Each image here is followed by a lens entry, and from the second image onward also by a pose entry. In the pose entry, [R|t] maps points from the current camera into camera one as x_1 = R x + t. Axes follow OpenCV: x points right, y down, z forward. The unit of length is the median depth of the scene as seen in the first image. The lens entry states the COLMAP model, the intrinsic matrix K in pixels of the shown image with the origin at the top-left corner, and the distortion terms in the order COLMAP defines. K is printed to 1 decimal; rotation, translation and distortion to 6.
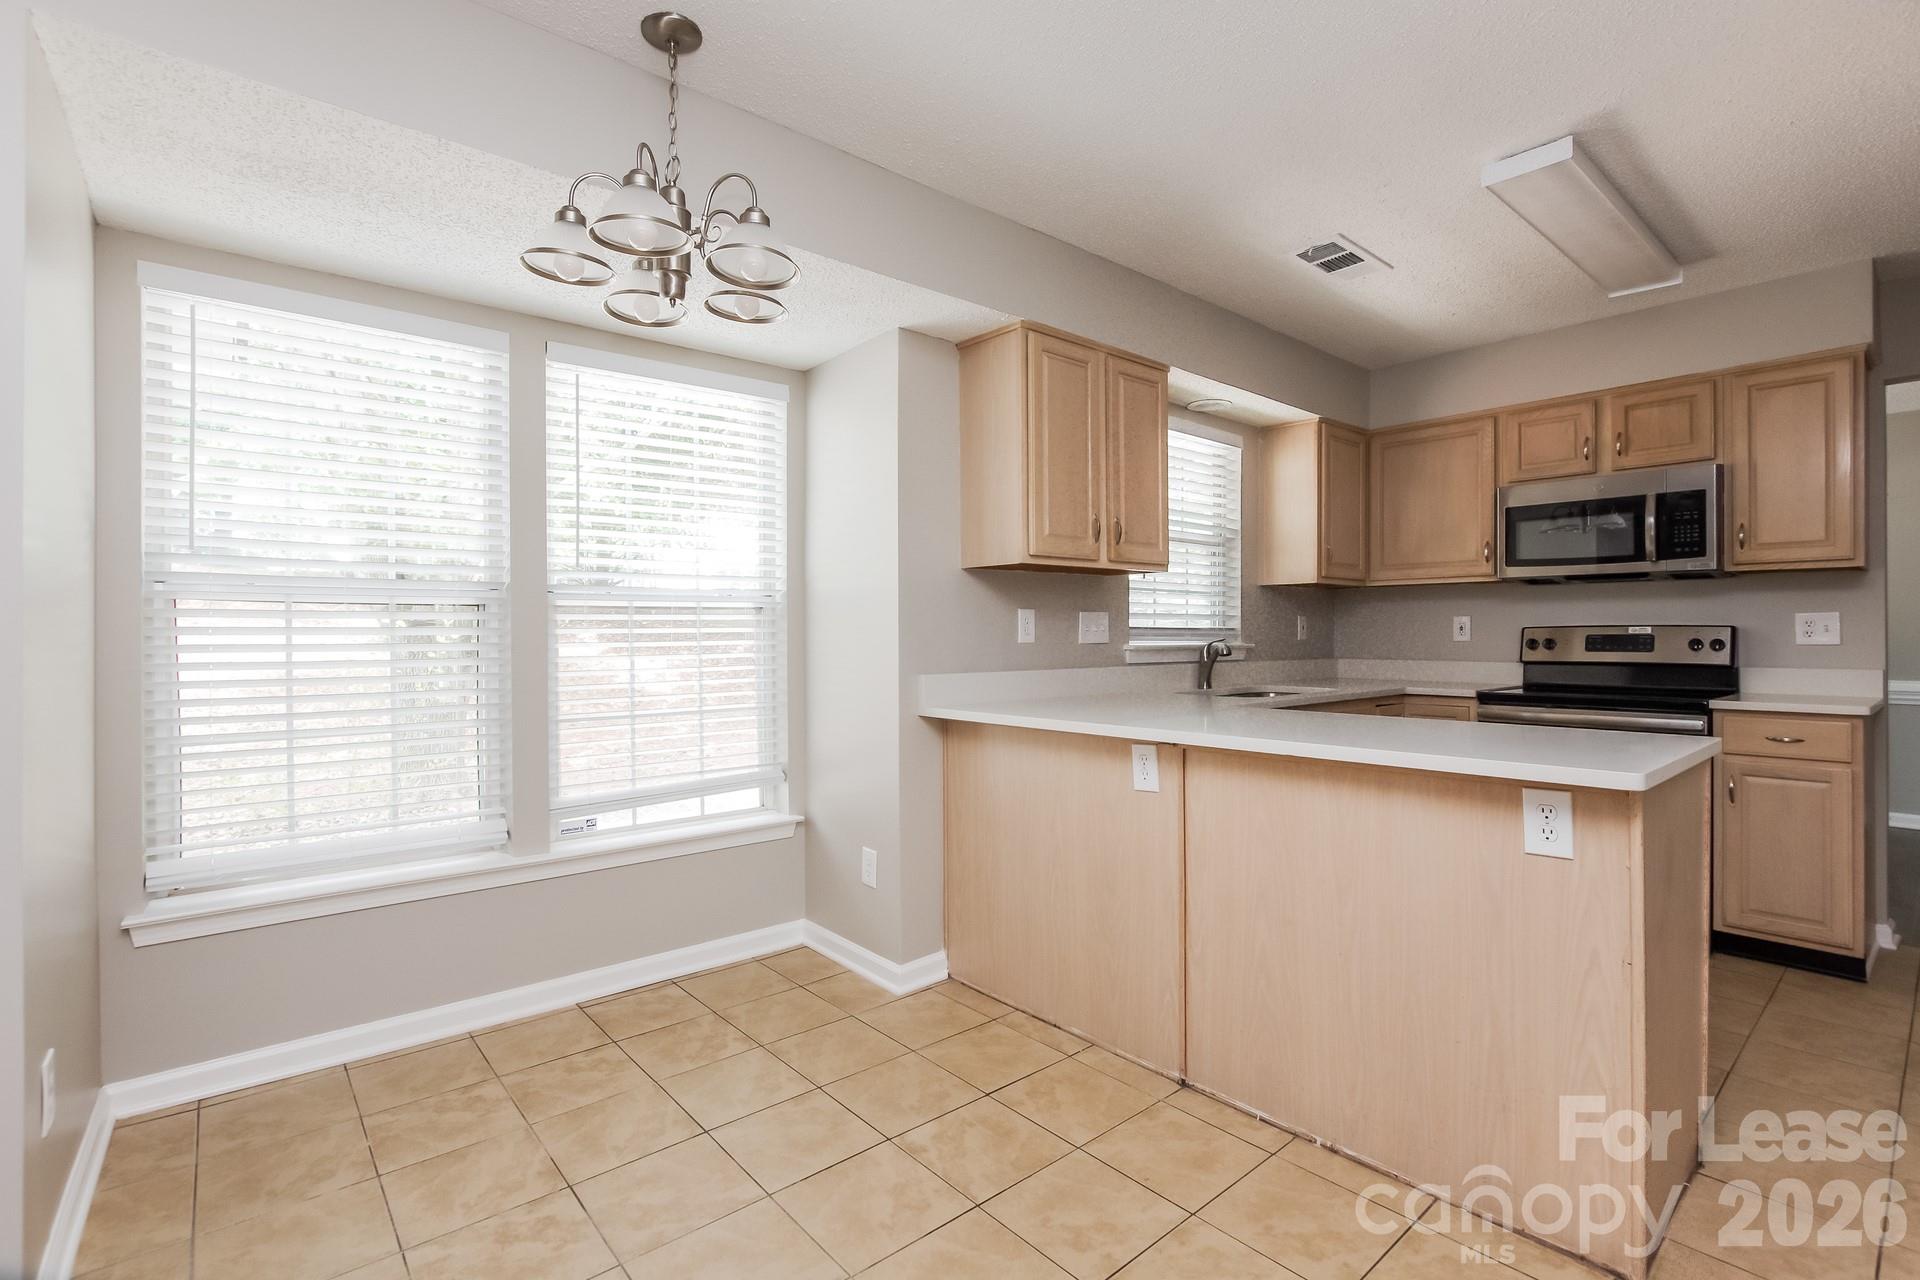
lens RADIAL K [[873.6, 0, 955.8], [0, 873.6, 638.2], [0, 0, 1]] dist [-0.003731, 0.000683]
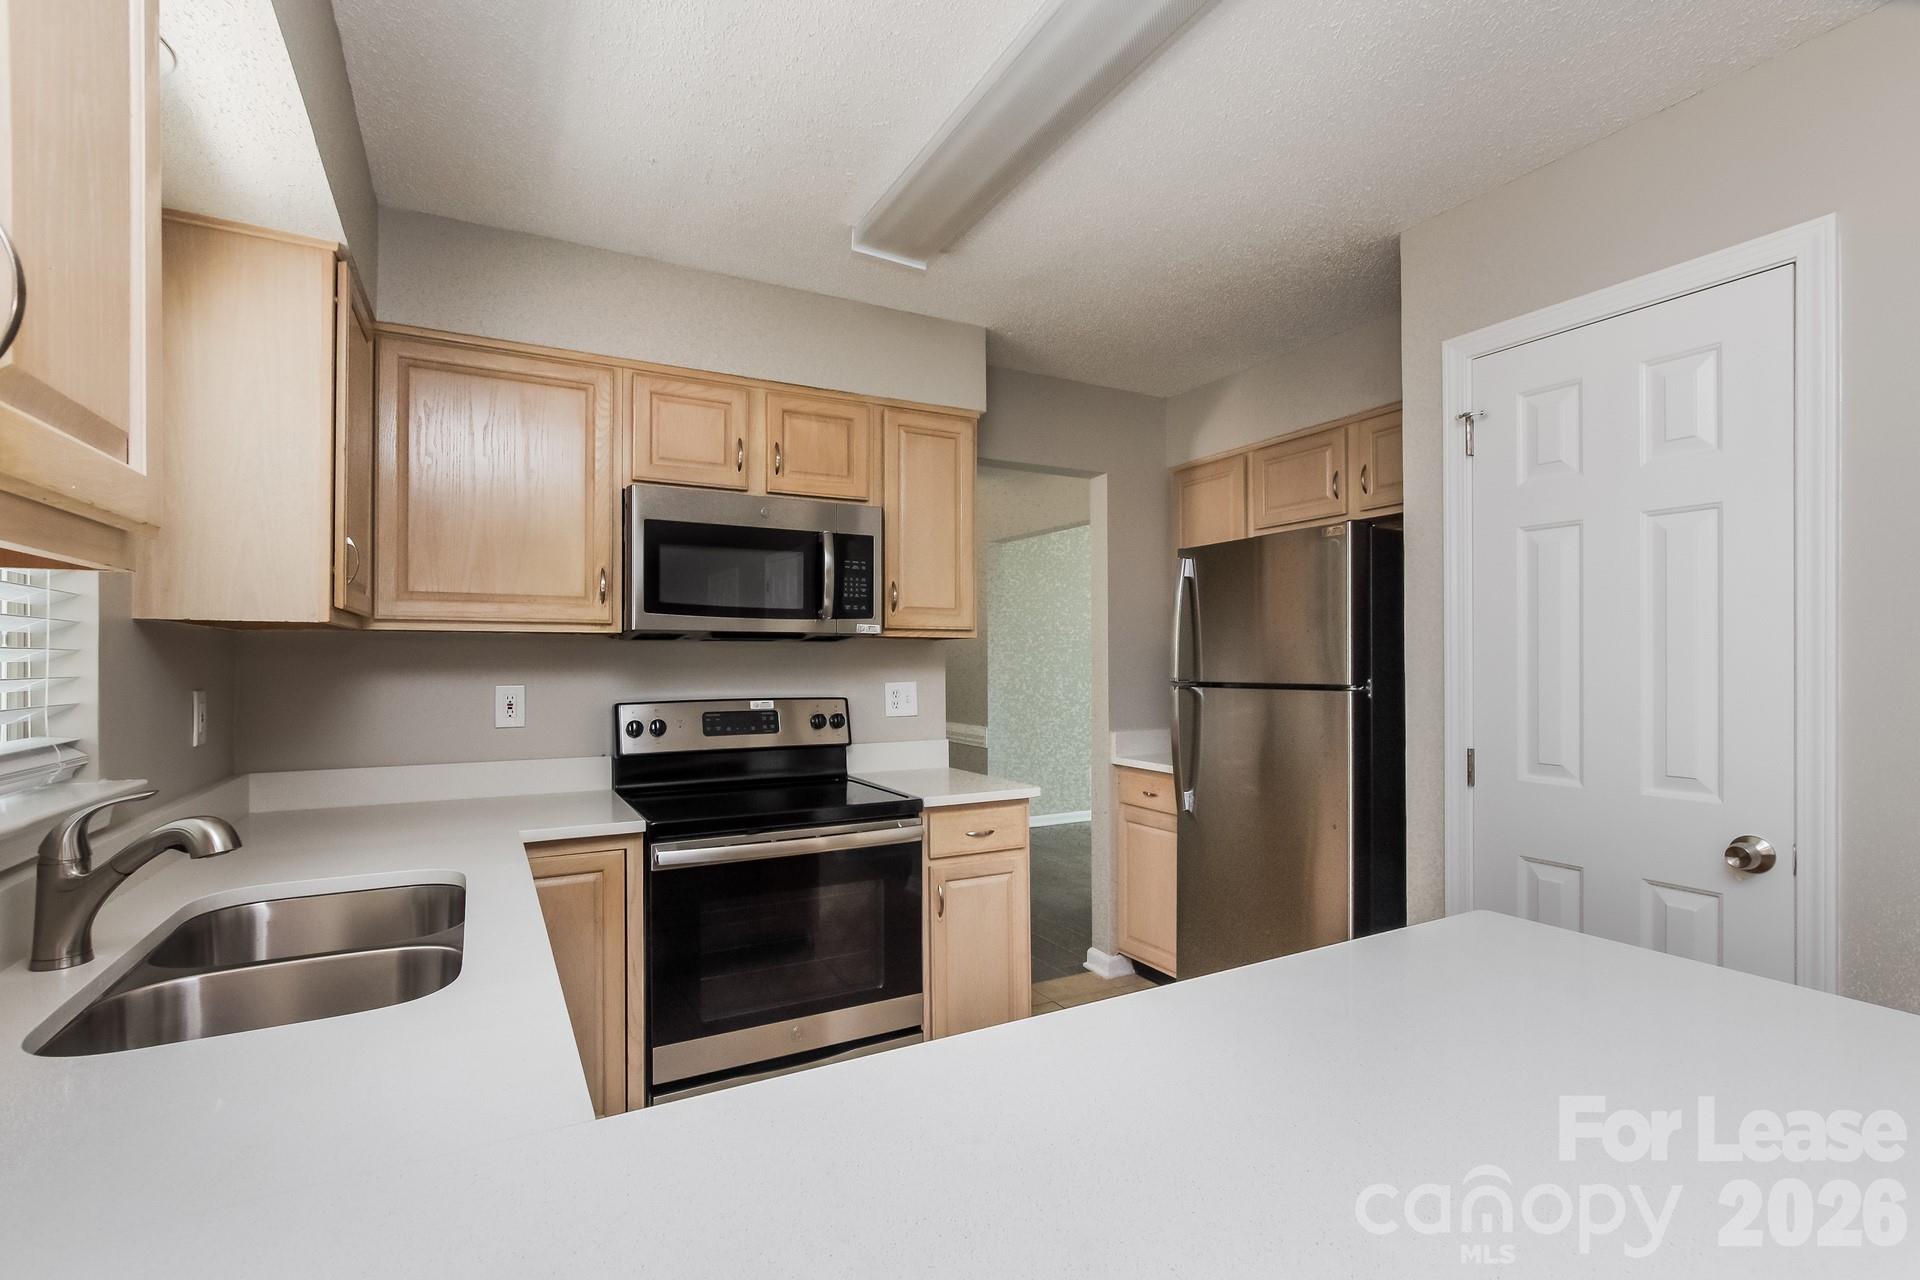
lens RADIAL K [[873.6, 0, 953.0], [0, 873.6, 654.8], [0, 0, 1]] dist [-0.003731, 0.000683]
pose [[0.220138, 0.008469, 0.975432, 0.068804], [0.007474, 0.999918, -0.010369, -0.045382], [-0.975440, 0.009573, 0.220056, 0.681008]]
